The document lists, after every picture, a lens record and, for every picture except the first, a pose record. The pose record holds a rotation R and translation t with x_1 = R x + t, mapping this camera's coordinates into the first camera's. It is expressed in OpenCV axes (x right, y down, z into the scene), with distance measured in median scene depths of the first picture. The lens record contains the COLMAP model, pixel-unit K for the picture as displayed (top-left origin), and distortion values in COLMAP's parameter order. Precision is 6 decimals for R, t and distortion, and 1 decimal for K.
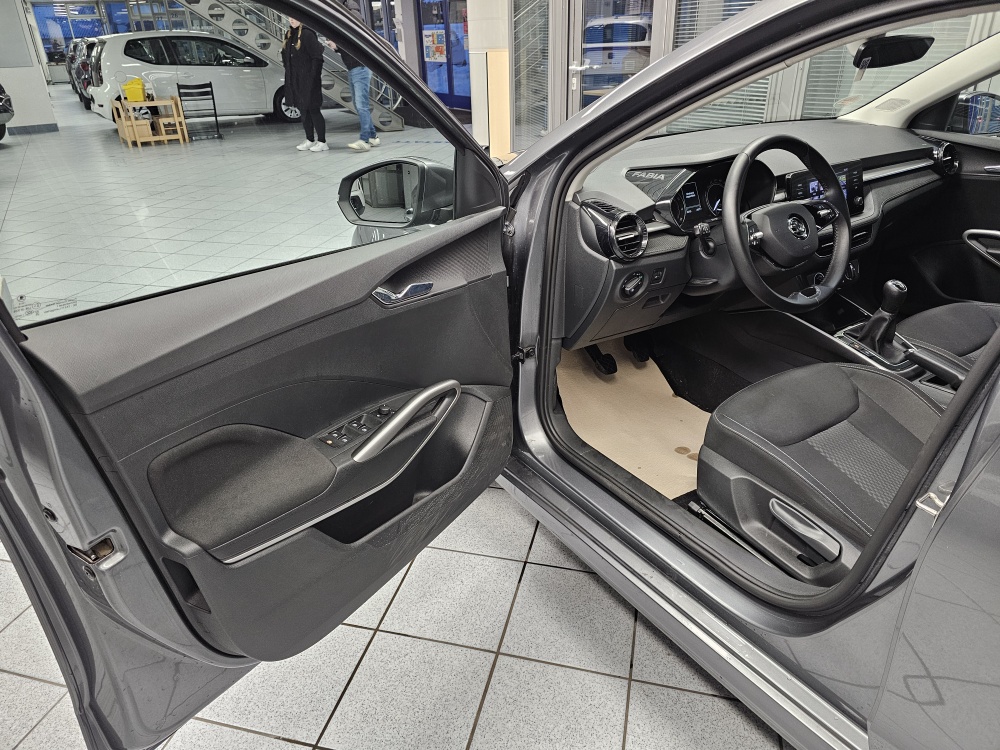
lens RADIAL K [[674.7, 0, 500.0], [0, 674.7, 375.0], [0, 0, 1]] dist [0.081591, -0.086281]
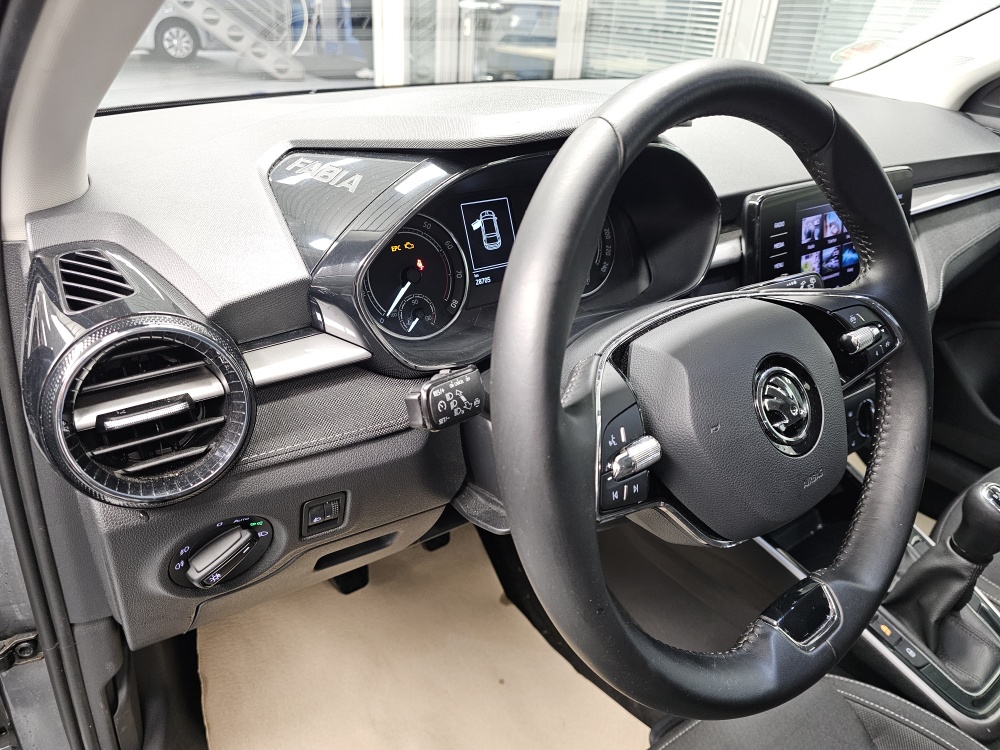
lens RADIAL K [[674.7, 0, 500.0], [0, 674.7, 375.0], [0, 0, 1]] dist [0.081591, -0.086281]
pose [[0.994972, 0.044906, 0.089518, 0.202035], [-0.048311, 0.998175, 0.036233, -0.160135], [-0.087727, -0.040376, 0.995326, 0.505512]]
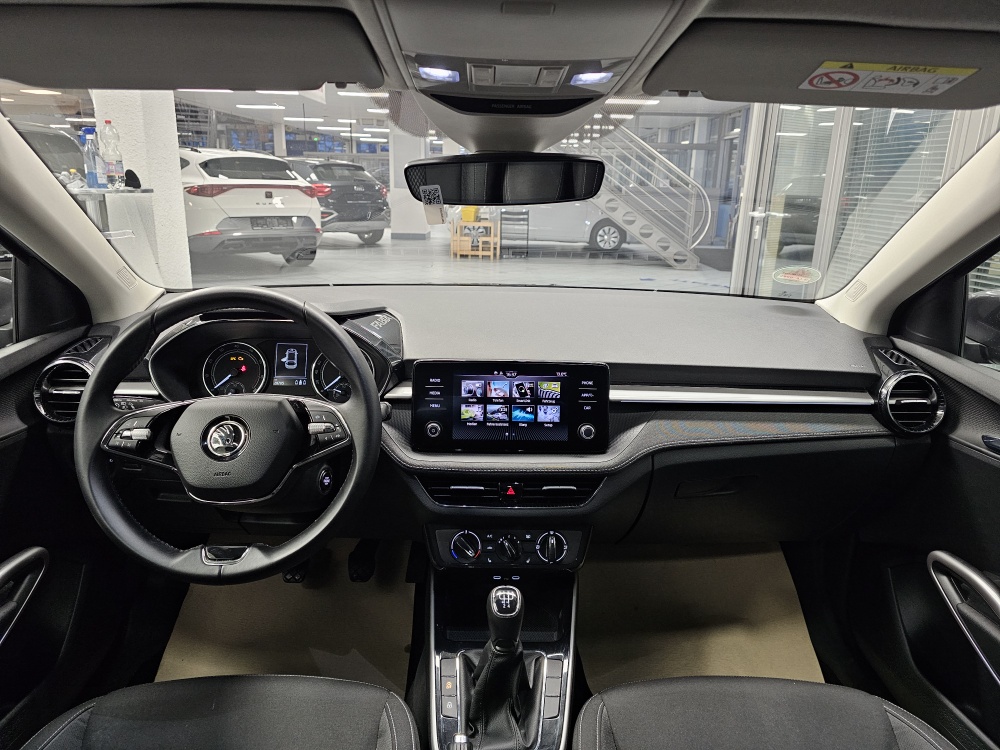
lens RADIAL K [[674.7, 0, 500.0], [0, 674.7, 375.0], [0, 0, 1]] dist [0.081591, -0.086281]
pose [[0.843974, 0.195983, -0.499298, 0.630896], [-0.283446, 0.953227, -0.104956, -0.188302], [0.455375, 0.230104, 0.860050, 0.406946]]
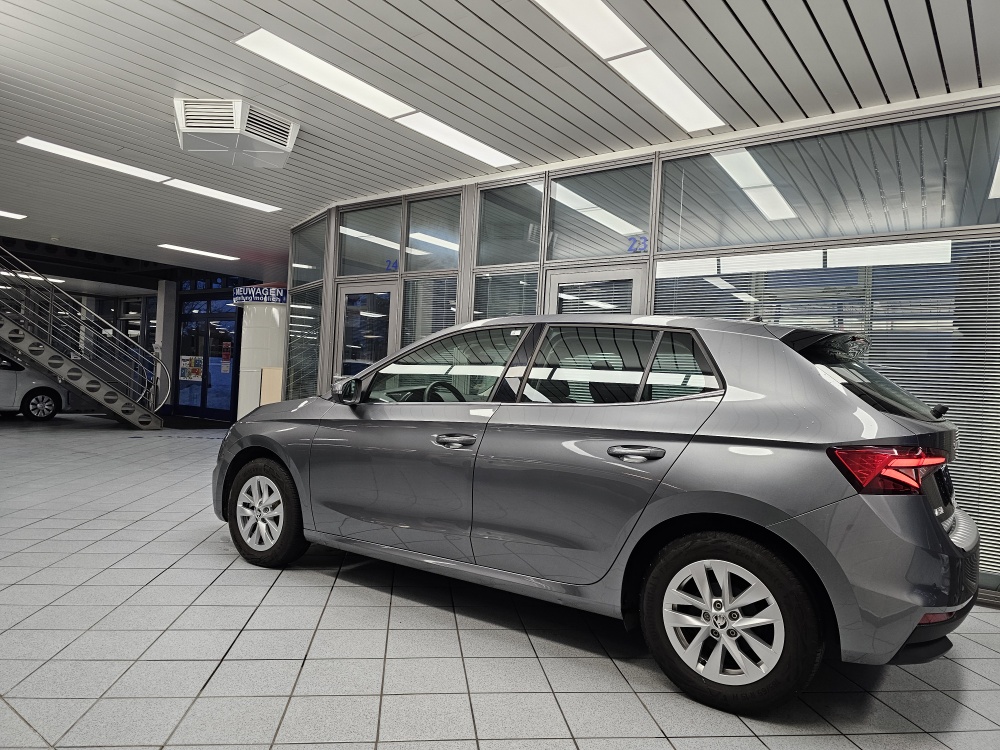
lens RADIAL K [[674.7, 0, 500.0], [0, 674.7, 375.0], [0, 0, 1]] dist [0.081591, -0.086281]
pose [[0.928751, 0.081891, 0.361545, -0.192523], [0.091219, 0.894822, -0.437004, 0.462668], [-0.359305, 0.438848, 0.823597, -0.723596]]
